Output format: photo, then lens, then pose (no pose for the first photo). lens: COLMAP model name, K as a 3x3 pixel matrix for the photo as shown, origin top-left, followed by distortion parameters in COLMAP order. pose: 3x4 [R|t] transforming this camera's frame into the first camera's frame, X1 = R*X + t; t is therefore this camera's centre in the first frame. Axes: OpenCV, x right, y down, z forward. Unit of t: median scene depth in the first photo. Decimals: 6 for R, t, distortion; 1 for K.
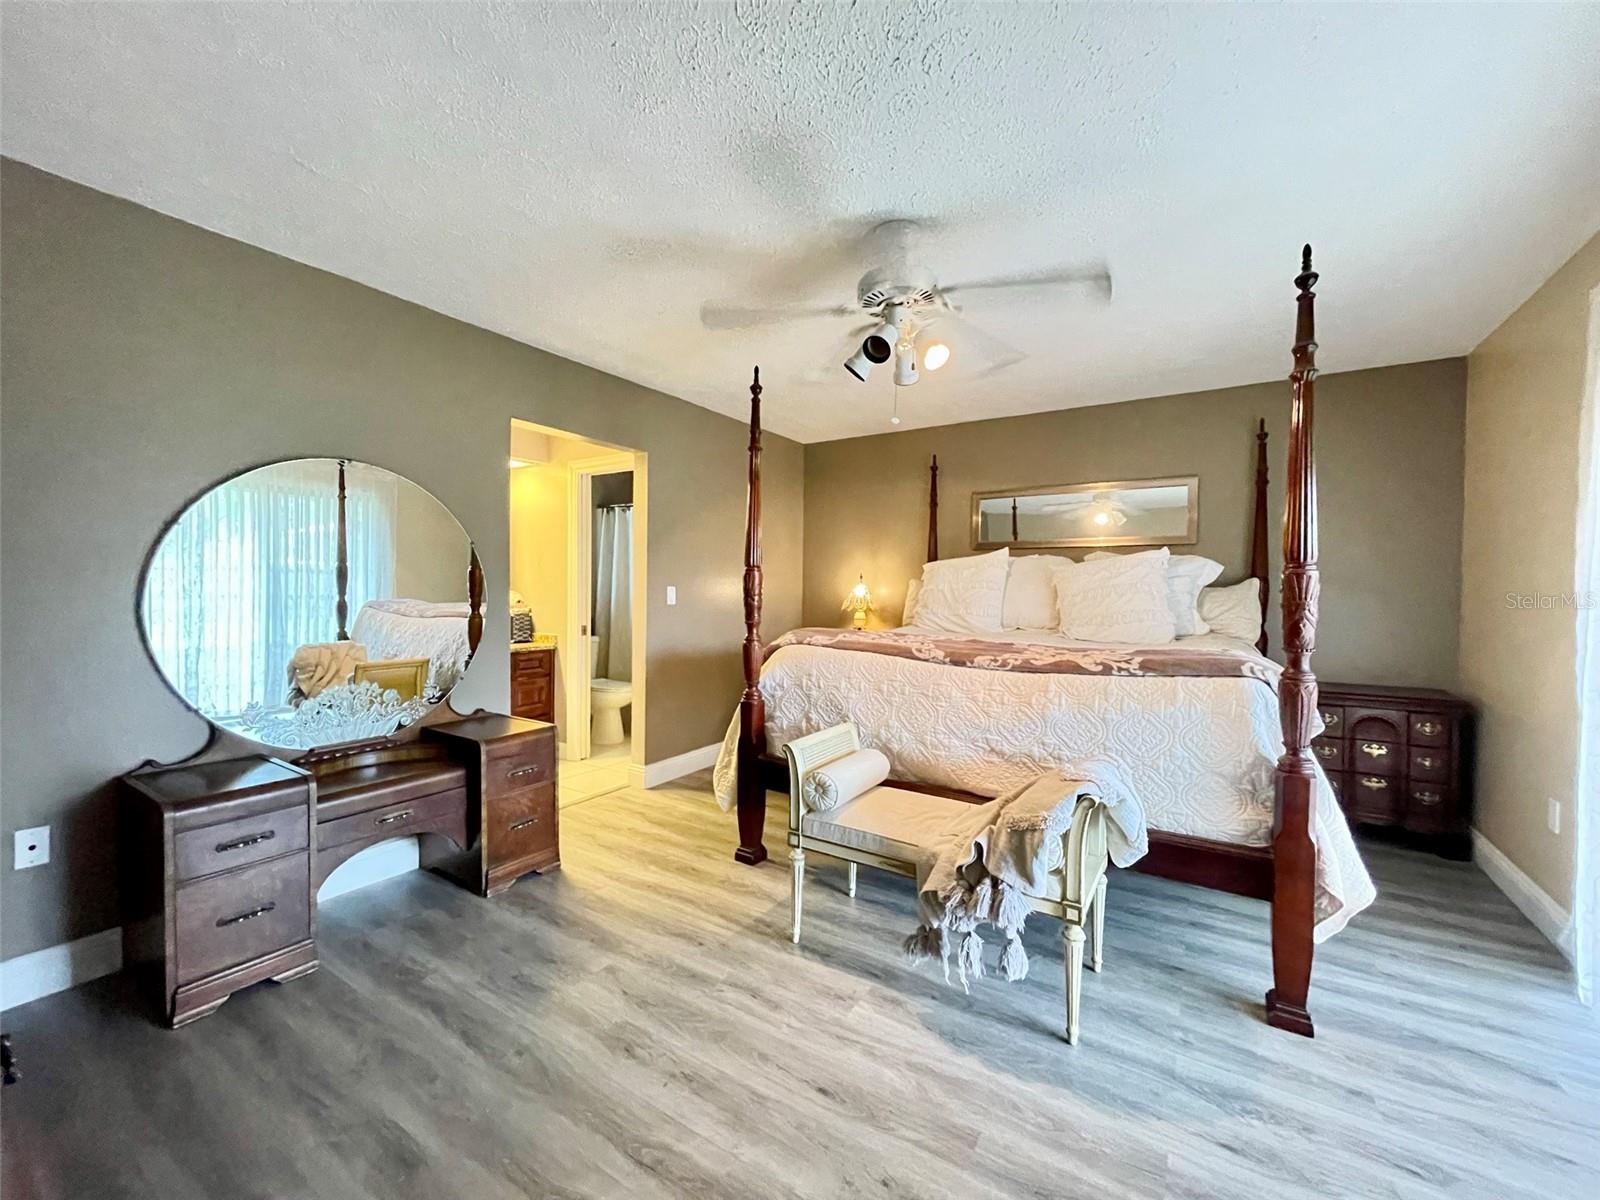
lens RADIAL K [[645.0, 0, 794.2], [0, 645.0, 596.5], [0, 0, 1]] dist [-0.005513, 0.000847]
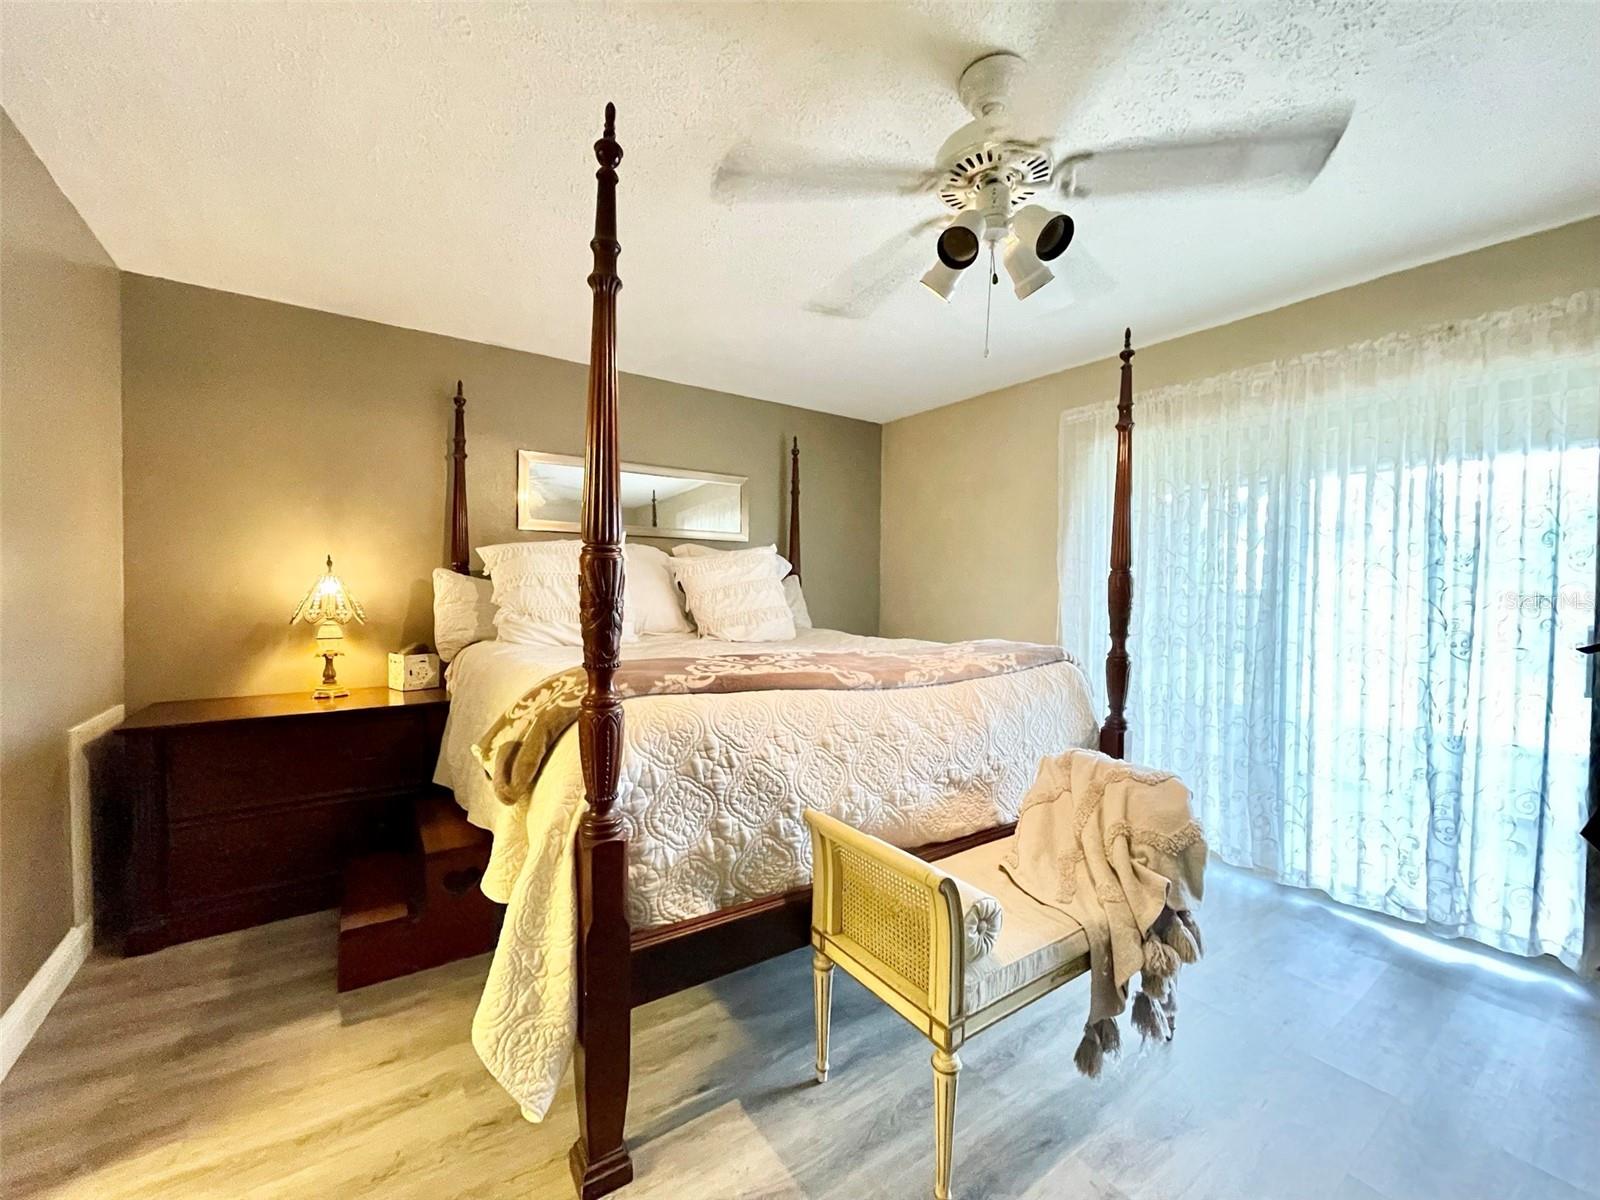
lens RADIAL K [[645.0, 0, 796.3], [0, 645.0, 600.6], [0, 0, 1]] dist [-0.005513, 0.000847]
pose [[0.382438, -0.027589, 0.923569, -0.484079], [0.007102, 0.999612, 0.026920, -0.019086], [-0.923954, -0.003736, 0.382486, 0.783768]]
